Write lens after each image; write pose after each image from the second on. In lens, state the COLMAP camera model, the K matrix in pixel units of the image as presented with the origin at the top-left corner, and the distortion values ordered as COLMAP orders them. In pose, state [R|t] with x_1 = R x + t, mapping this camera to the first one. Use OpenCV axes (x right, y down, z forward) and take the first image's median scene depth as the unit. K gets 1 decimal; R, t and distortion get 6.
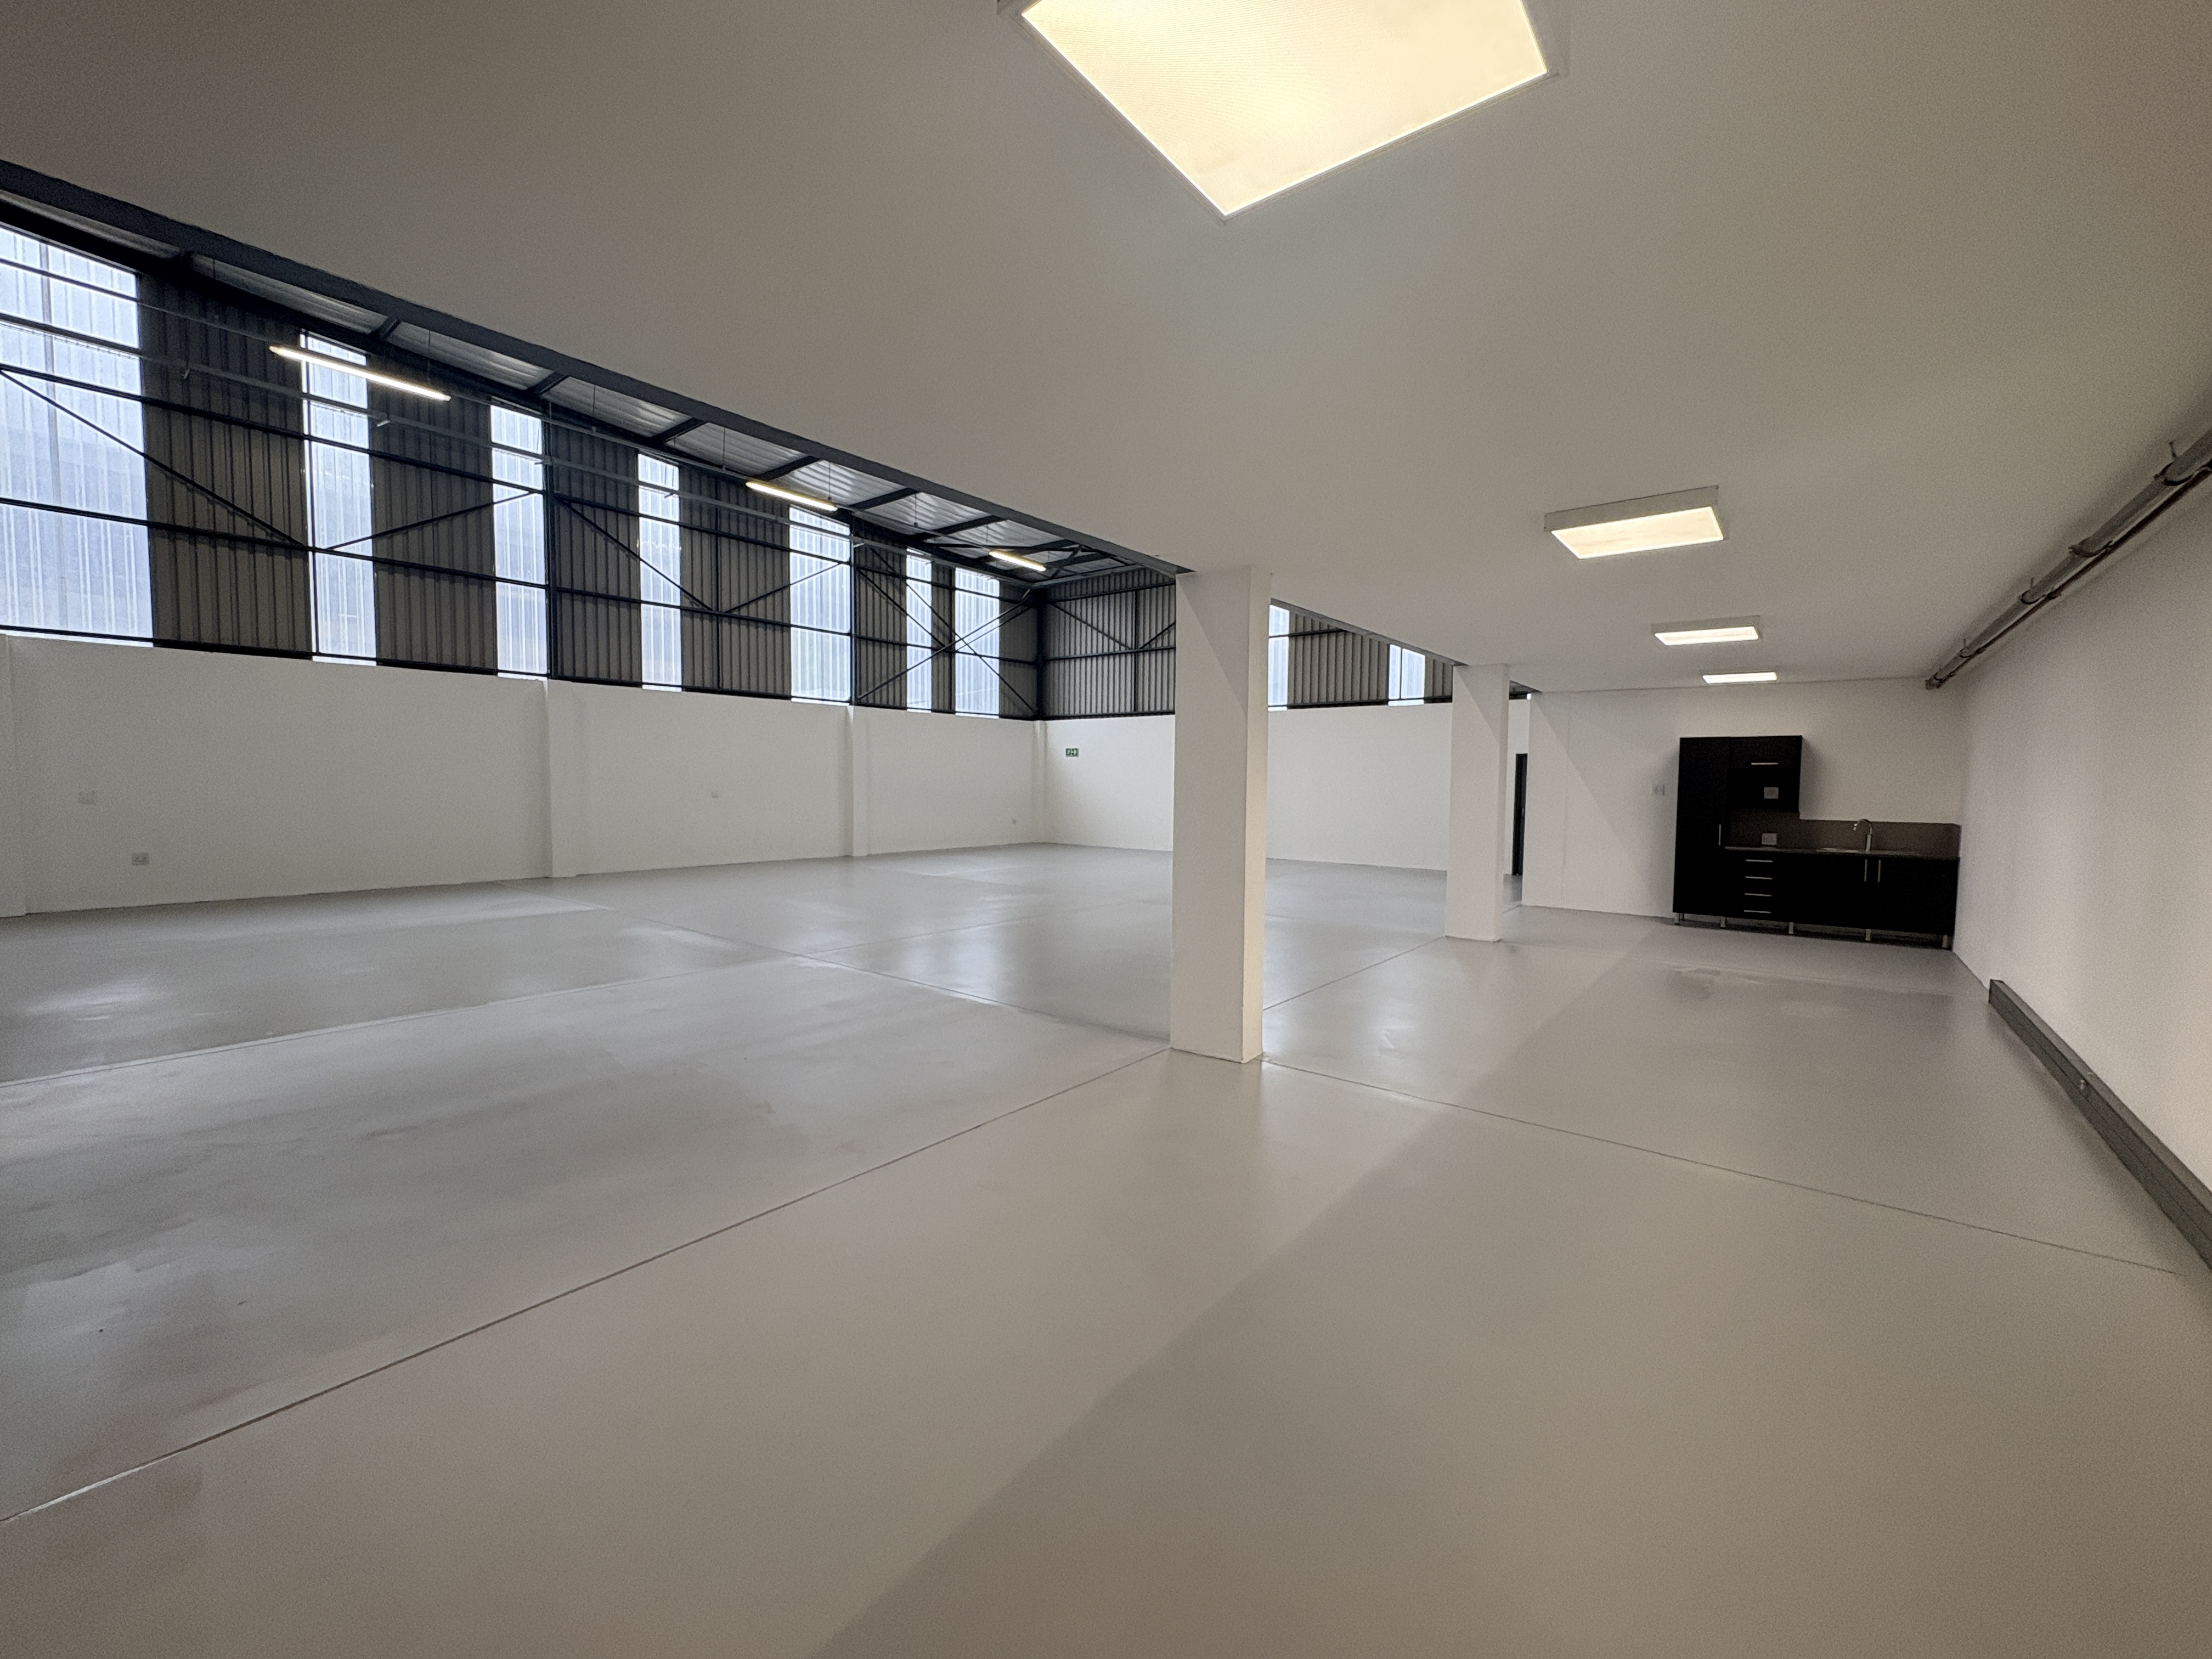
lens RADIAL K [[889.5, 0, 1090.1], [0, 889.5, 837.2], [0, 0, 1]] dist [0.012679, -0.000309]
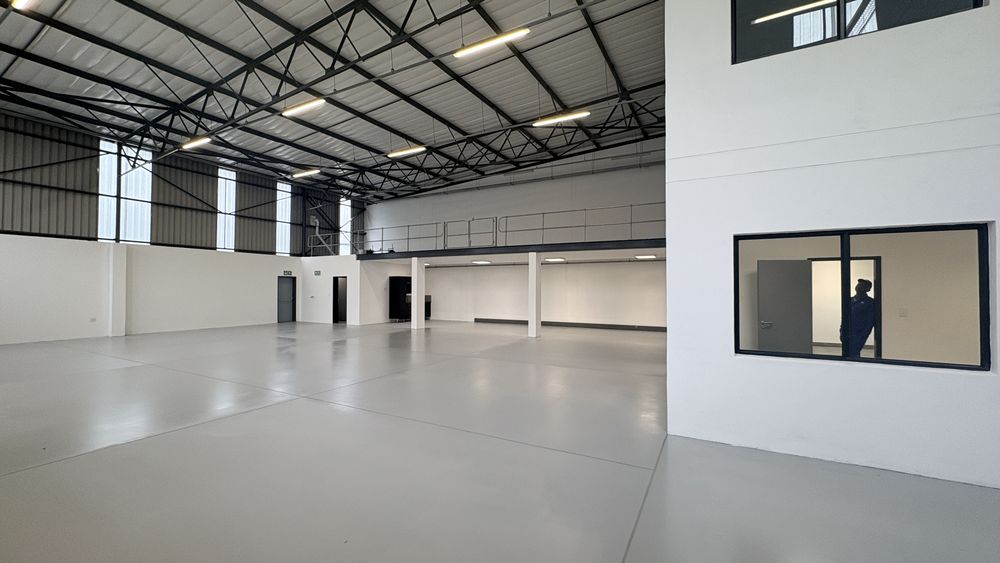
lens RADIAL K [[401.6, 0, 499.1], [0, 401.6, 280.1], [0, 0, 1]] dist [0.006641, -0.001218]
pose [[-0.180539, 0.015714, 0.983442, -0.620883], [0.065688, 0.997833, -0.003885, -0.028783], [-0.981372, 0.063899, -0.181180, 0.465115]]
